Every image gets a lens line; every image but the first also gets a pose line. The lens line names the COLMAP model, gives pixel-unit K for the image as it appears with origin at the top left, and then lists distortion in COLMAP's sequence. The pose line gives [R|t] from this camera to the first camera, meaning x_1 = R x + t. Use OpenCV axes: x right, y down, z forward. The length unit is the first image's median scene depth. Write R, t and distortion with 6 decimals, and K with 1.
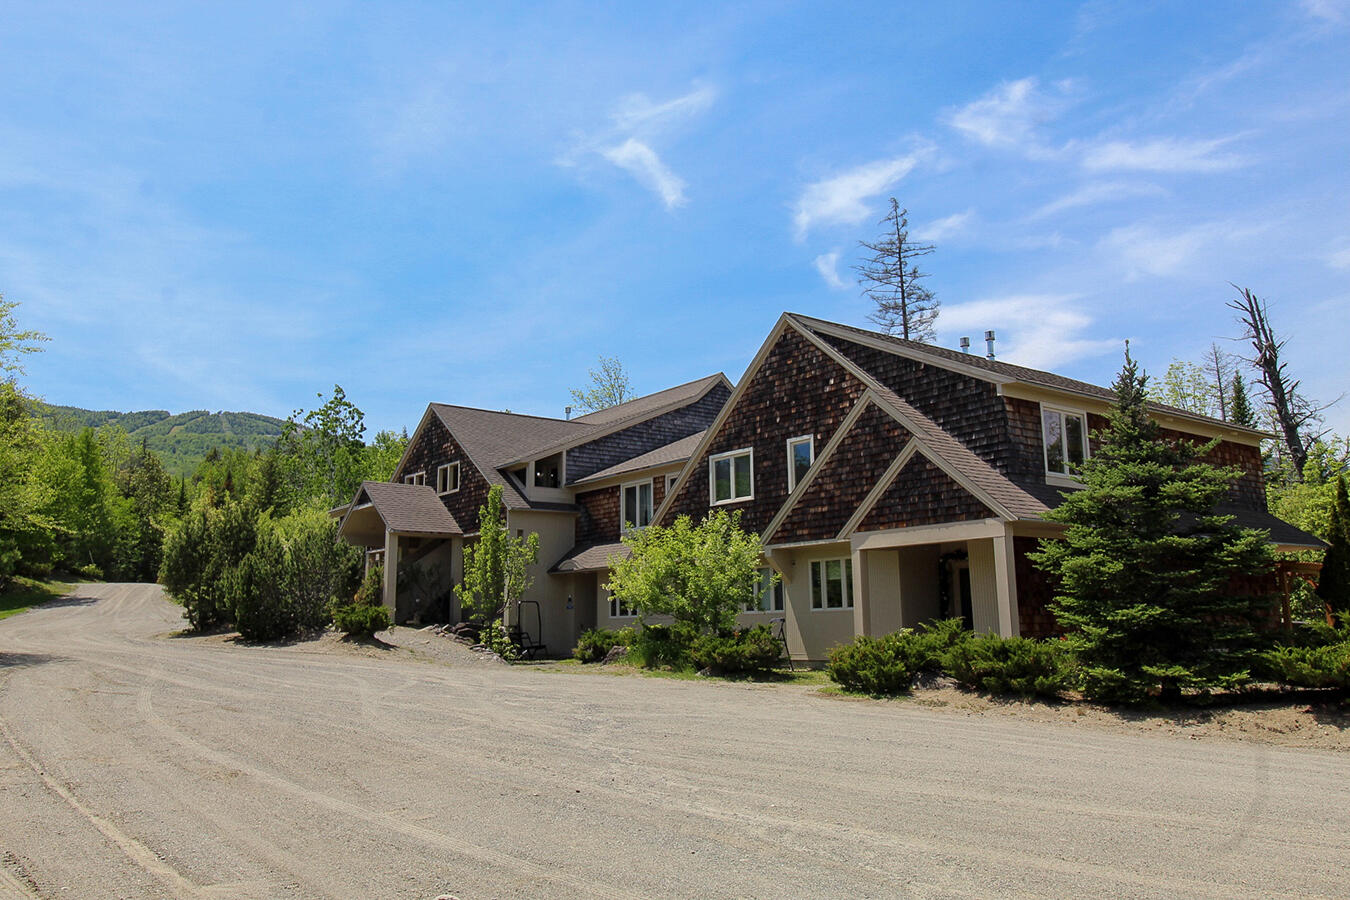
lens RADIAL K [[1031.8, 0, 669.2], [0, 1031.8, 431.7], [0, 0, 1]] dist [0.004016, 0.004816]
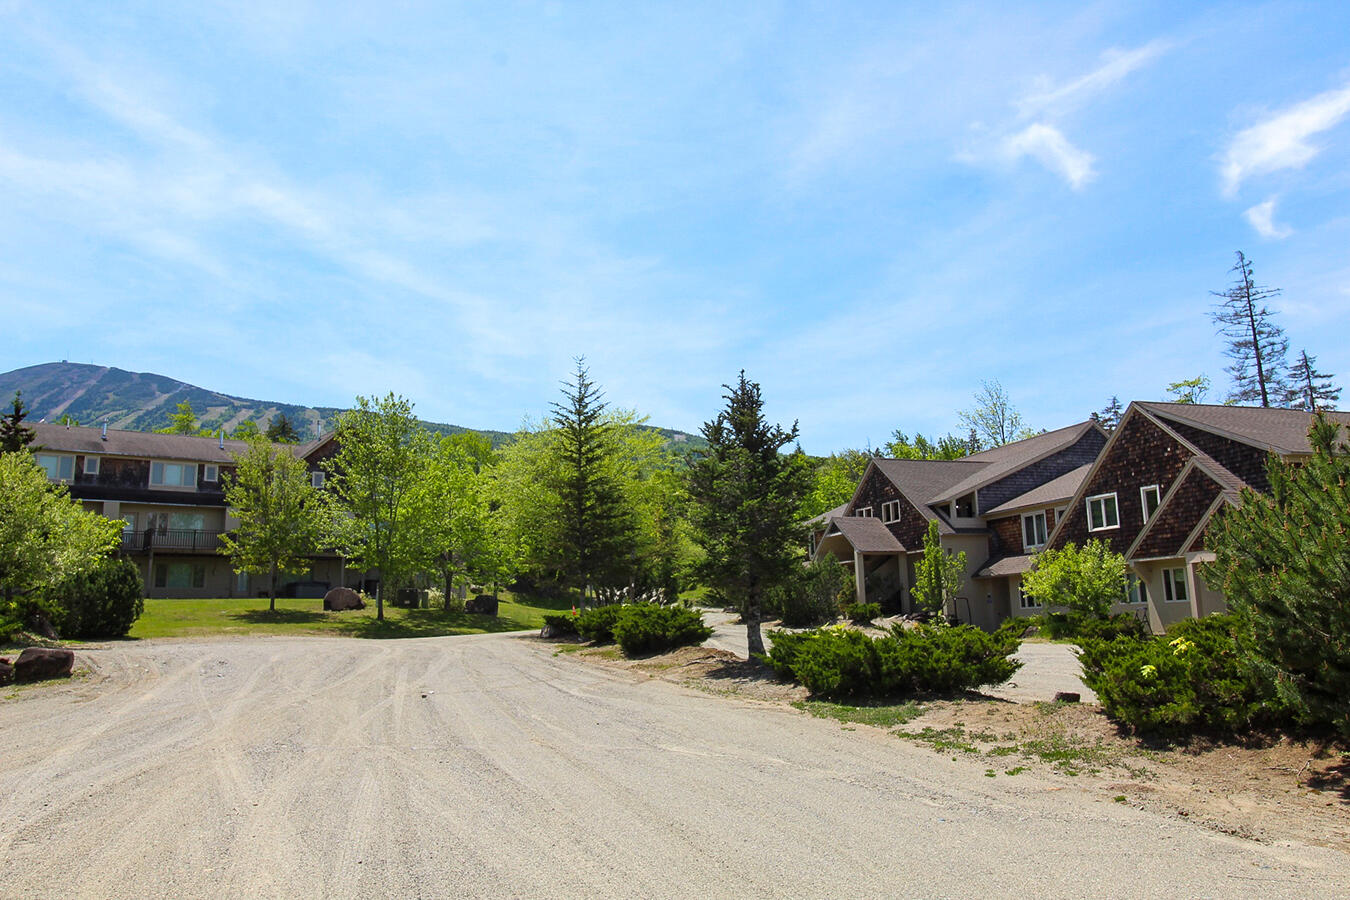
lens RADIAL K [[1031.8, 0, 669.2], [0, 1031.8, 431.7], [0, 0, 1]] dist [0.004016, 0.004816]
pose [[0.935859, -0.074917, -0.344319, -0.002552], [0.077614, 0.996966, -0.005966, -0.096824], [0.343721, -0.021140, 0.938834, -0.526163]]
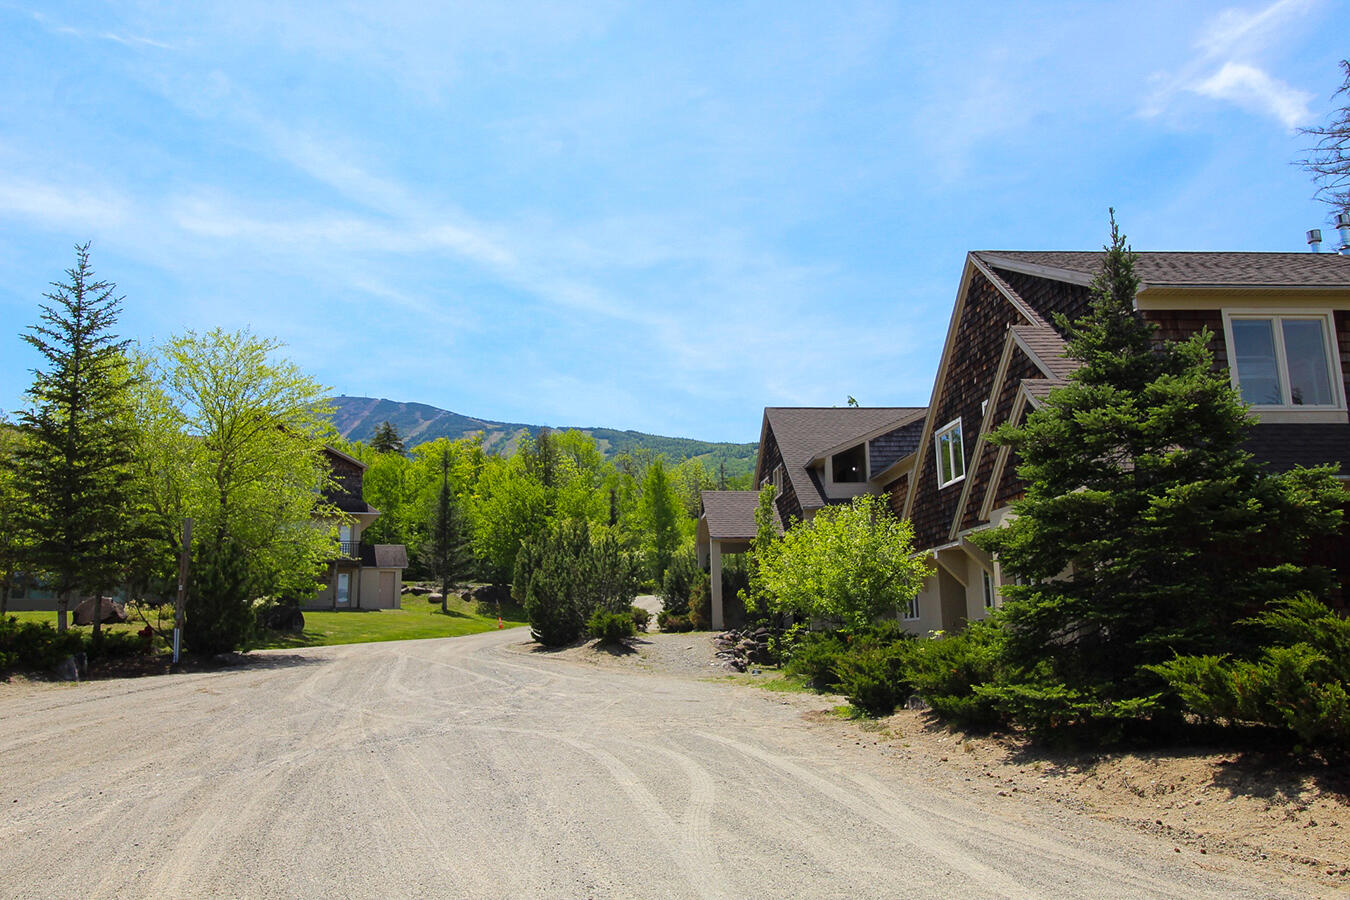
lens RADIAL K [[1031.8, 0, 669.2], [0, 1031.8, 431.7], [0, 0, 1]] dist [0.004016, 0.004816]
pose [[0.830995, -0.117801, -0.543664, 0.292572], [0.116758, 0.992486, -0.036585, 0.026030], [0.543889, -0.033075, 0.838505, 0.138724]]
